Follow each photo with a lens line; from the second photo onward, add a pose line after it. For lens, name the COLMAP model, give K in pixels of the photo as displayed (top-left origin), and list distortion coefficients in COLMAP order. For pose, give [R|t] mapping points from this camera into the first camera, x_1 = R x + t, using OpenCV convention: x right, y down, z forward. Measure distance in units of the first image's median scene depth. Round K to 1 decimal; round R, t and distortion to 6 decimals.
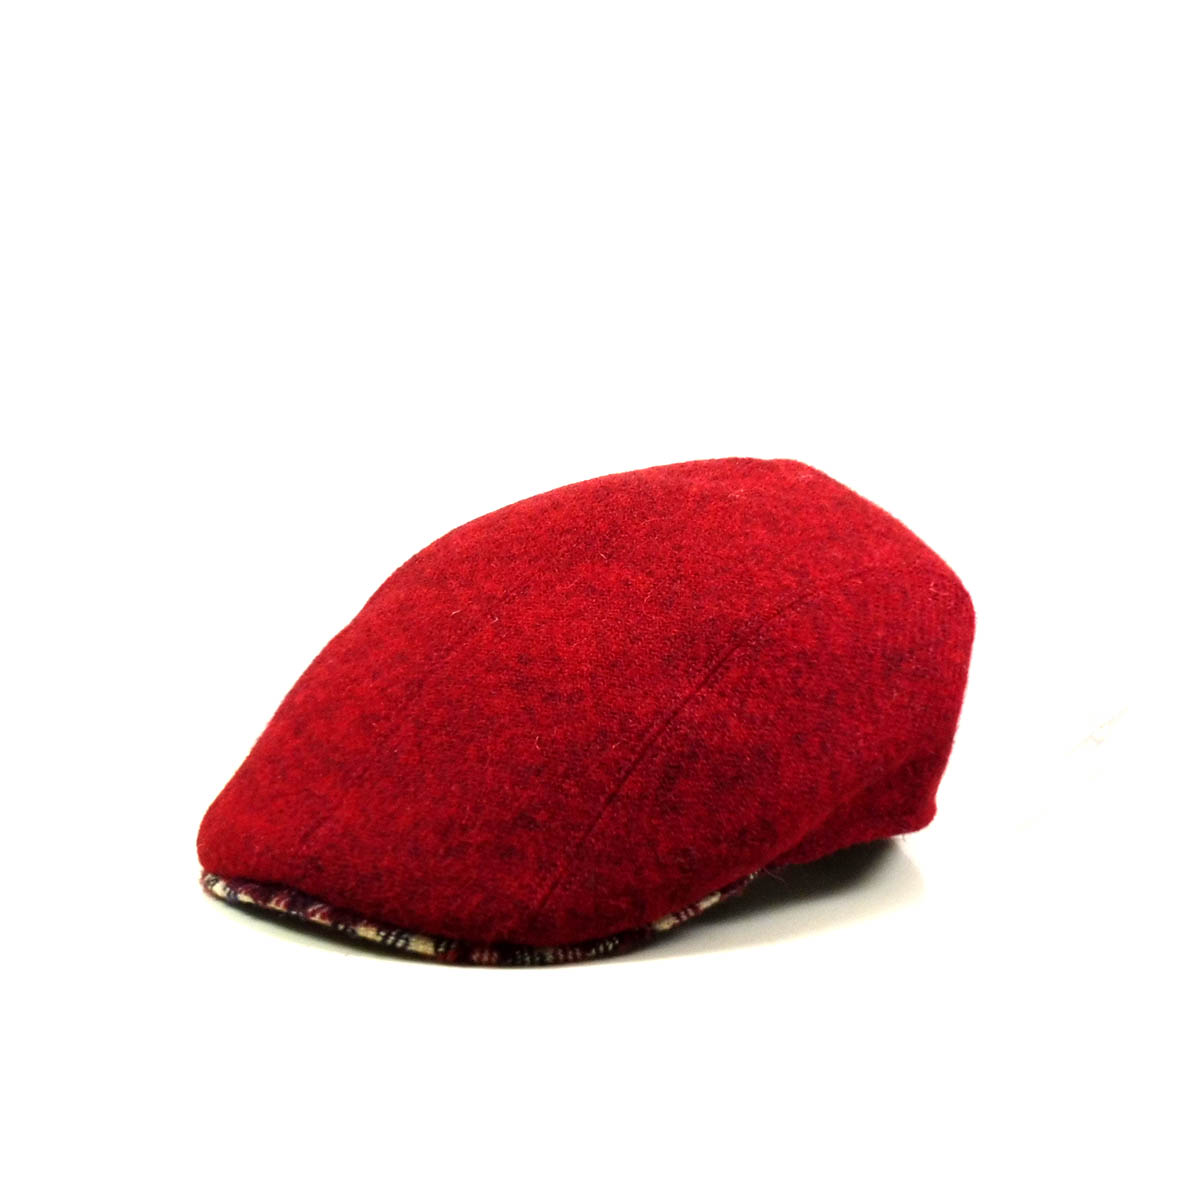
lens RADIAL K [[3646.6, 0, 600.0], [0, 3646.6, 600.0], [0, 0, 1]] dist [0.600029, -0.851213]
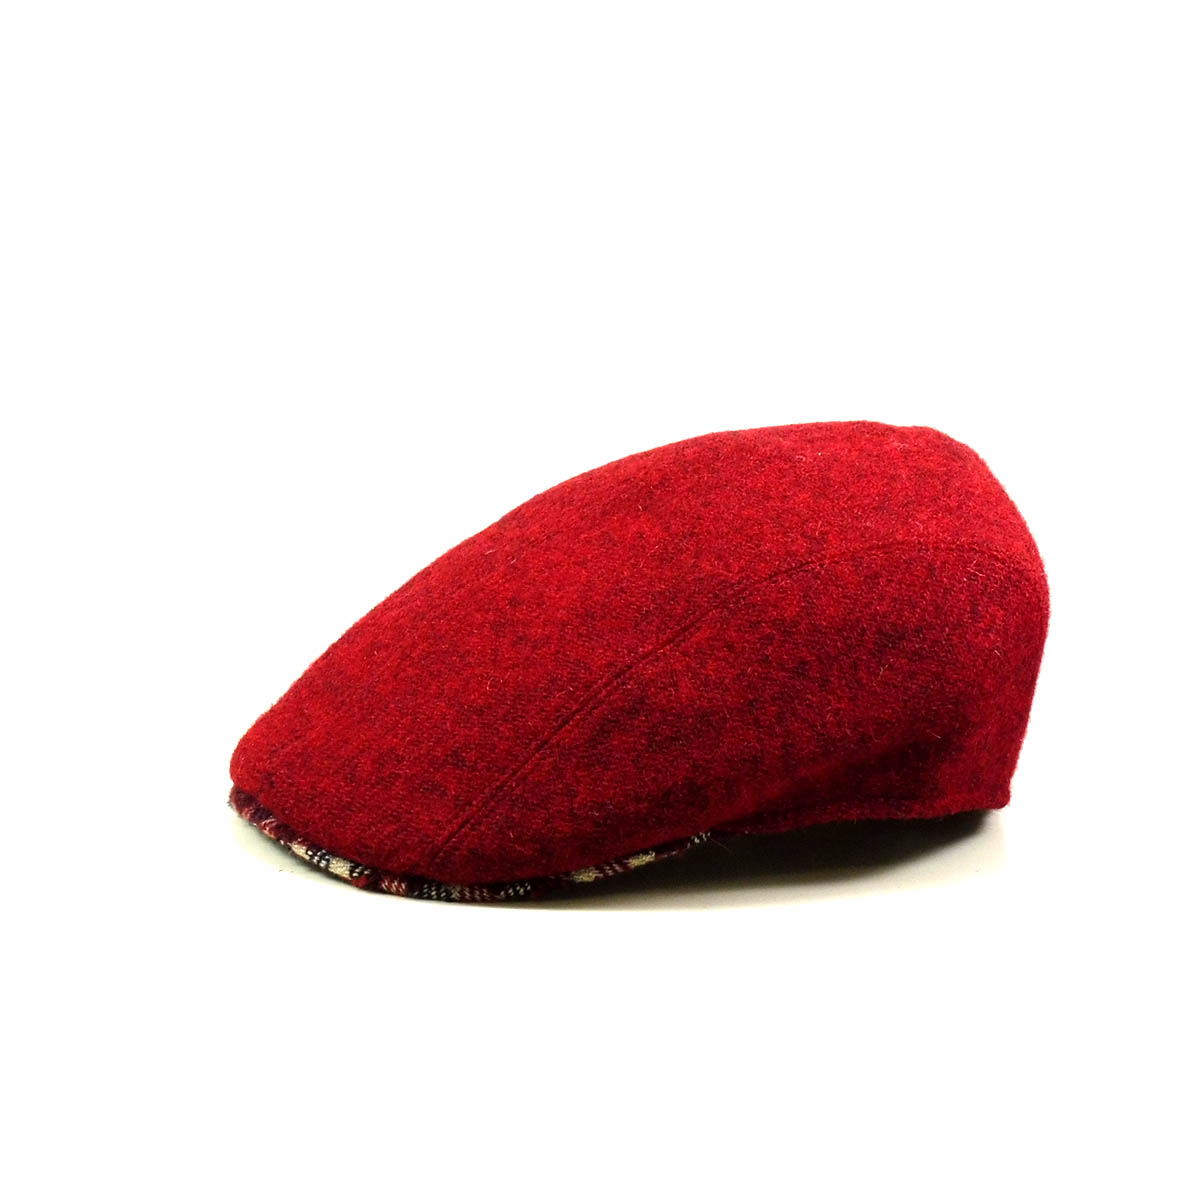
lens RADIAL K [[3646.6, 0, 600.0], [0, 3646.6, 600.0], [0, 0, 1]] dist [0.600029, -0.851213]
pose [[0.924356, 0.086288, -0.371645, 0.383659], [-0.082279, 0.996253, 0.026663, -0.013288], [0.372552, 0.005933, 0.927992, 0.076455]]
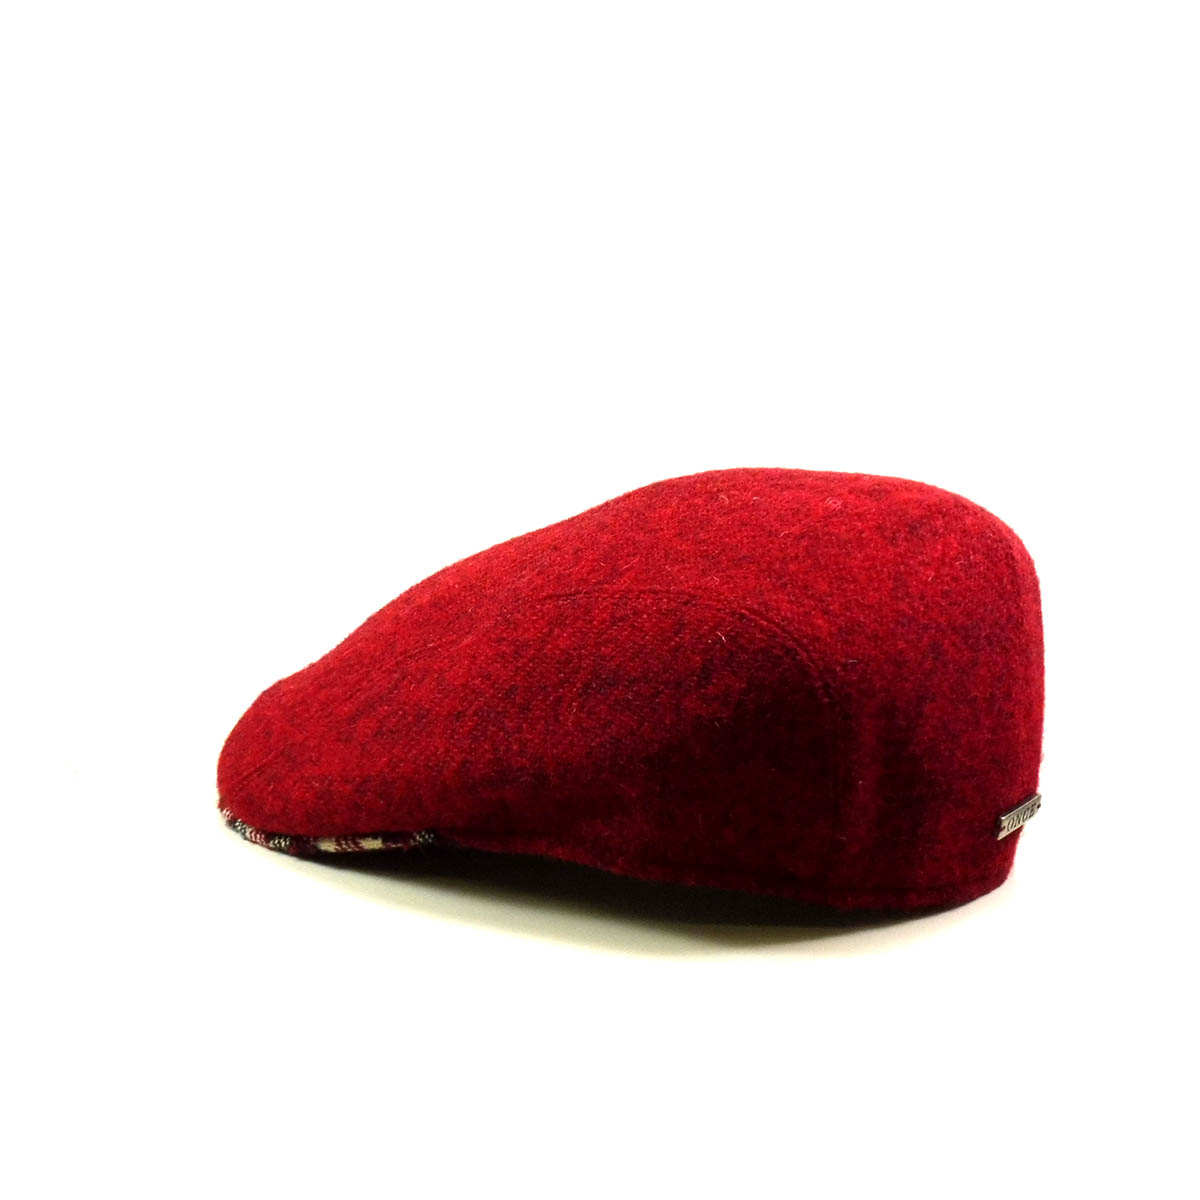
lens RADIAL K [[3646.6, 0, 600.0], [0, 3646.6, 600.0], [0, 0, 1]] dist [0.600029, -0.851213]
pose [[0.280723, 0.218918, -0.934489, 0.986471], [-0.202733, 0.965197, 0.165210, -0.164025], [0.938133, 0.143073, 0.315335, 0.733598]]
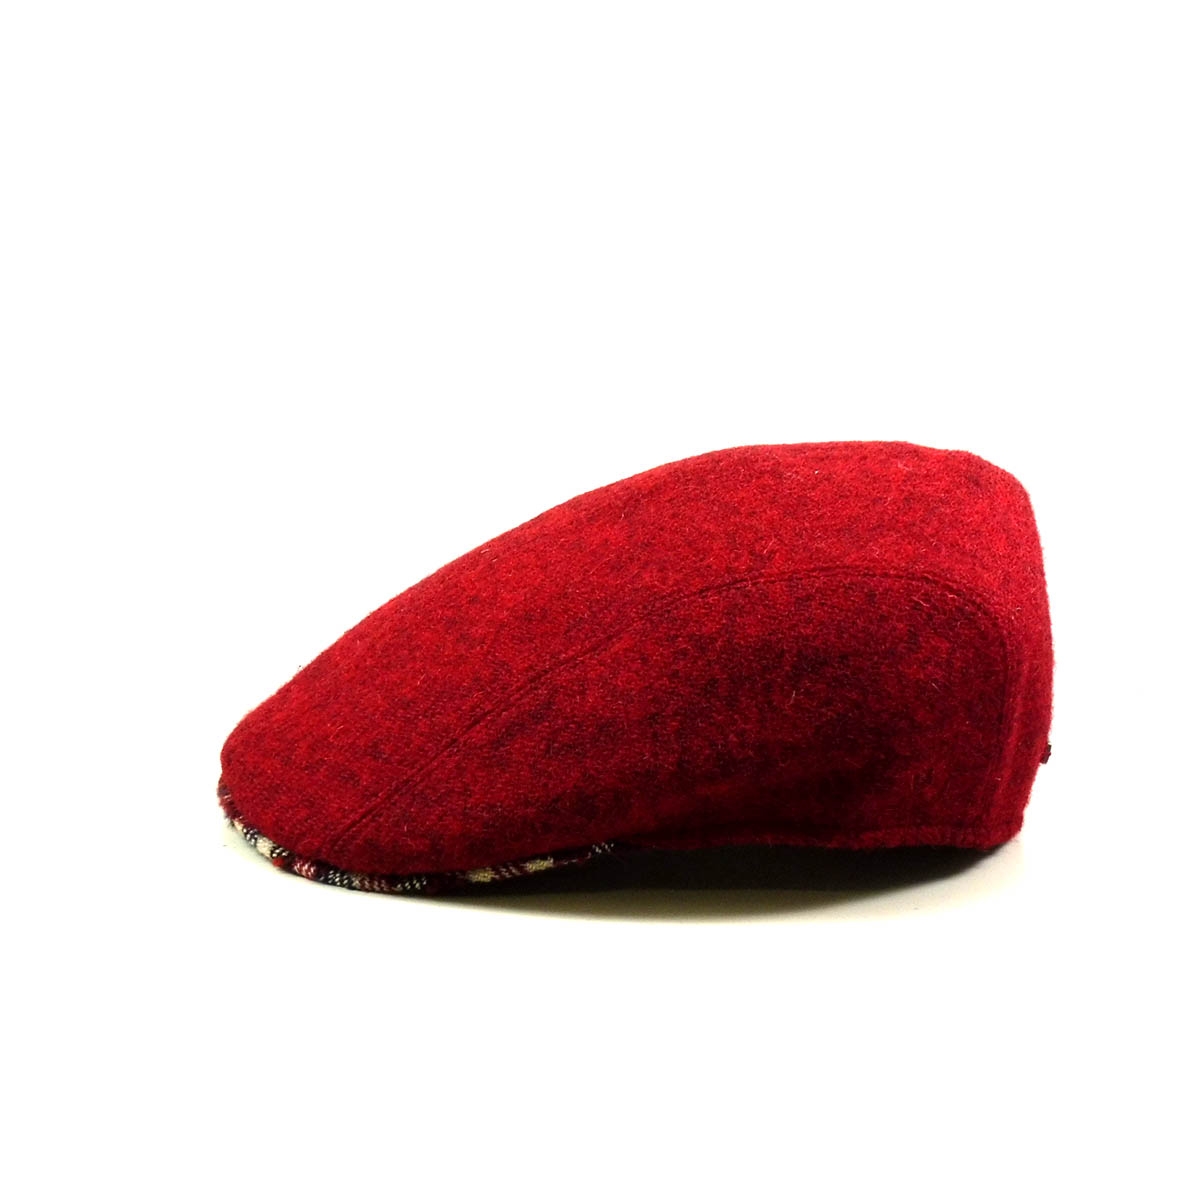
lens RADIAL K [[3646.6, 0, 600.0], [0, 3646.6, 600.0], [0, 0, 1]] dist [0.600029, -0.851213]
pose [[0.767776, 0.144159, -0.624290, 0.655121], [-0.136768, 0.988777, 0.060122, -0.050838], [0.625950, 0.039223, 0.778876, 0.235859]]
